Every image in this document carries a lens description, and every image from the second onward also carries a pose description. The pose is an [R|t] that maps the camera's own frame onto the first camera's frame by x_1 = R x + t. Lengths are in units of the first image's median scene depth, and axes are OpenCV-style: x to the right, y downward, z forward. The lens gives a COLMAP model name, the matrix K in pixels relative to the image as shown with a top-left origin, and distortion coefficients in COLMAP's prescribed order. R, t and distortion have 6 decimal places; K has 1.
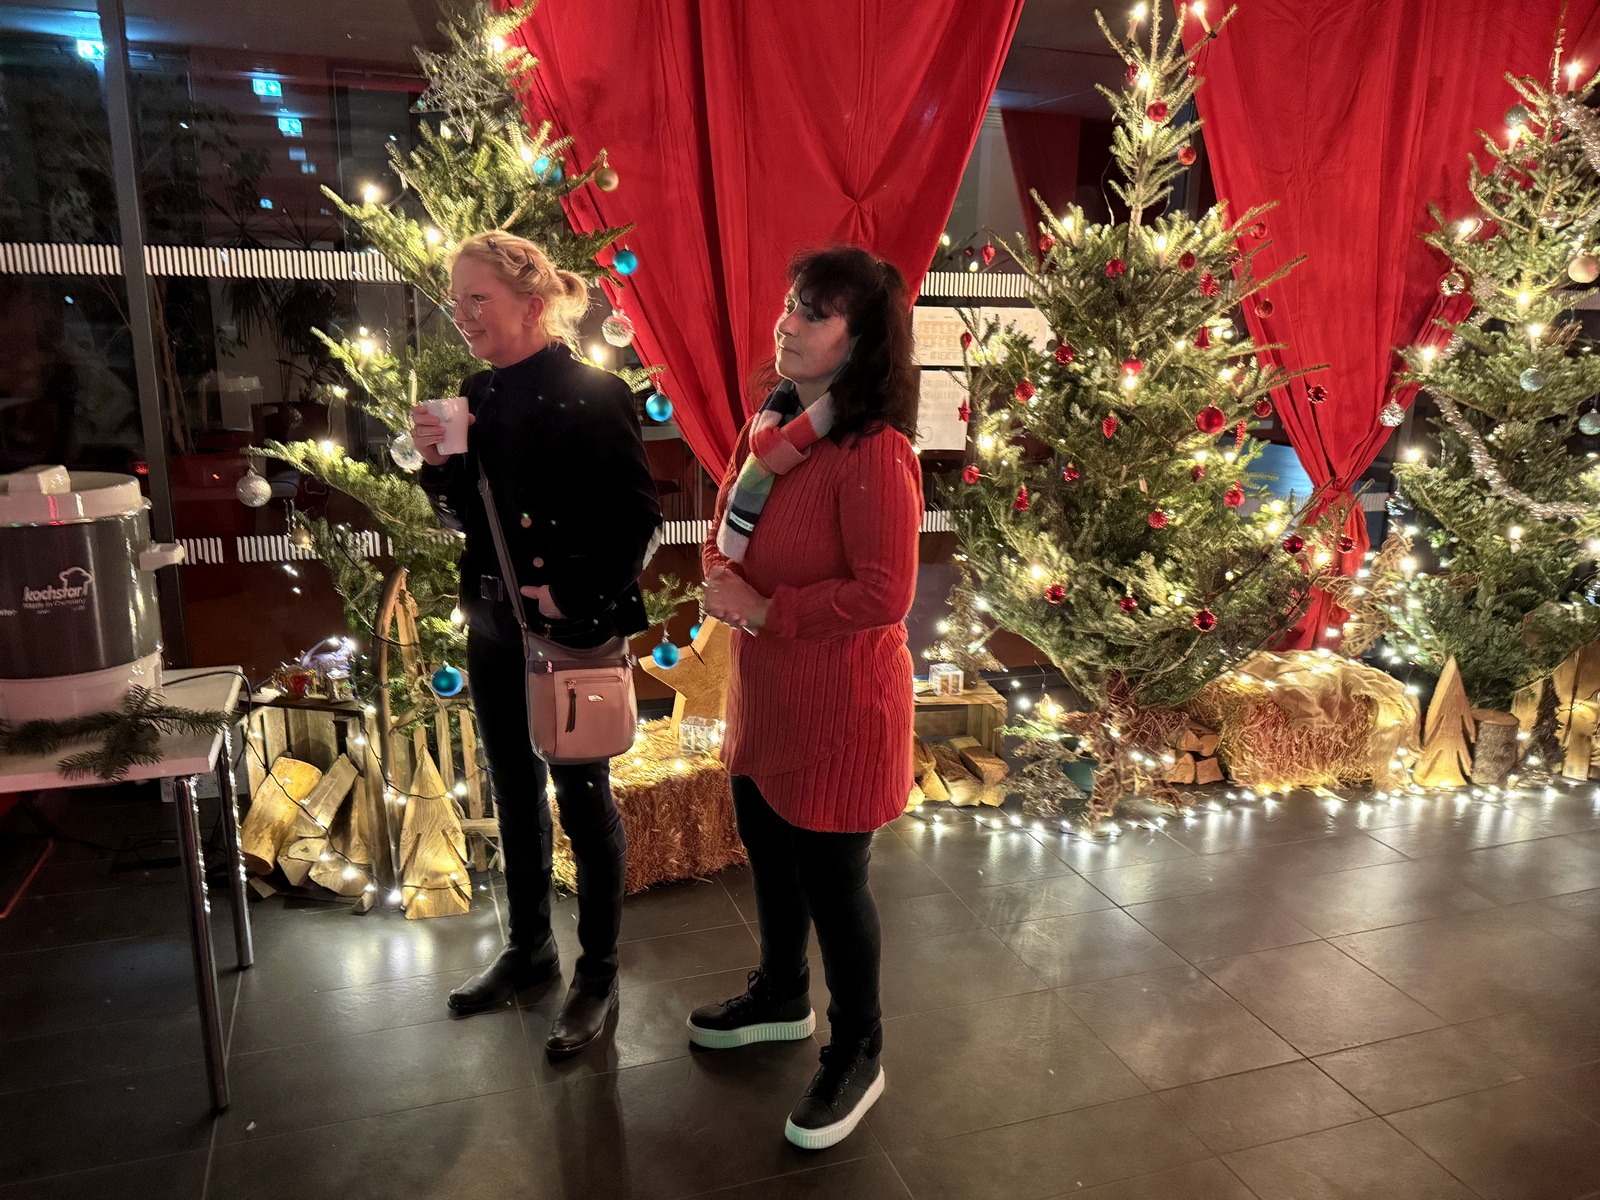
lens RADIAL K [[1147.1, 0, 800.0], [0, 1147.1, 600.0], [0, 0, 1]] dist [0.122971, -0.177875]
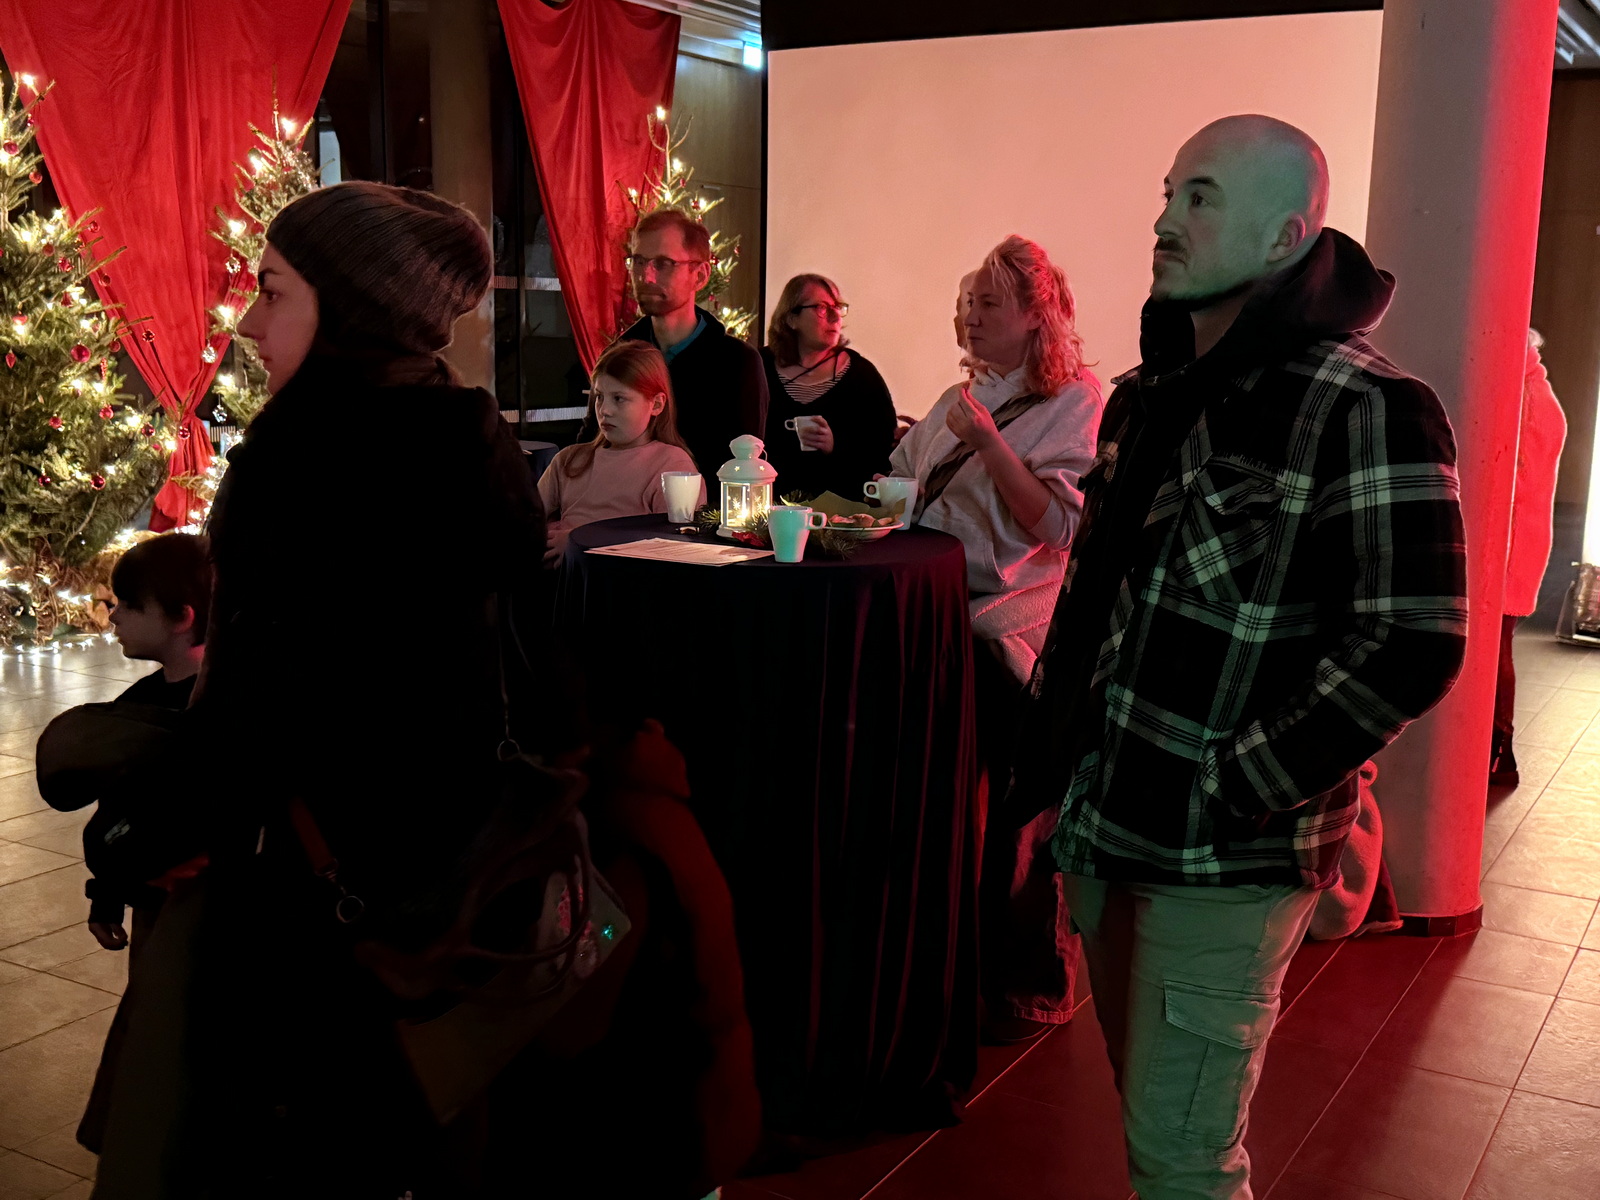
lens RADIAL K [[1789.8, 0, 800.0], [0, 1789.8, 600.0], [0, 0, 1]] dist [0.224622, -0.564121]
pose [[0.758524, -0.111223, 0.642084, -0.459761], [0.156736, 0.987540, -0.014096, 0.315839], [-0.632515, 0.111330, 0.766505, -1.266910]]
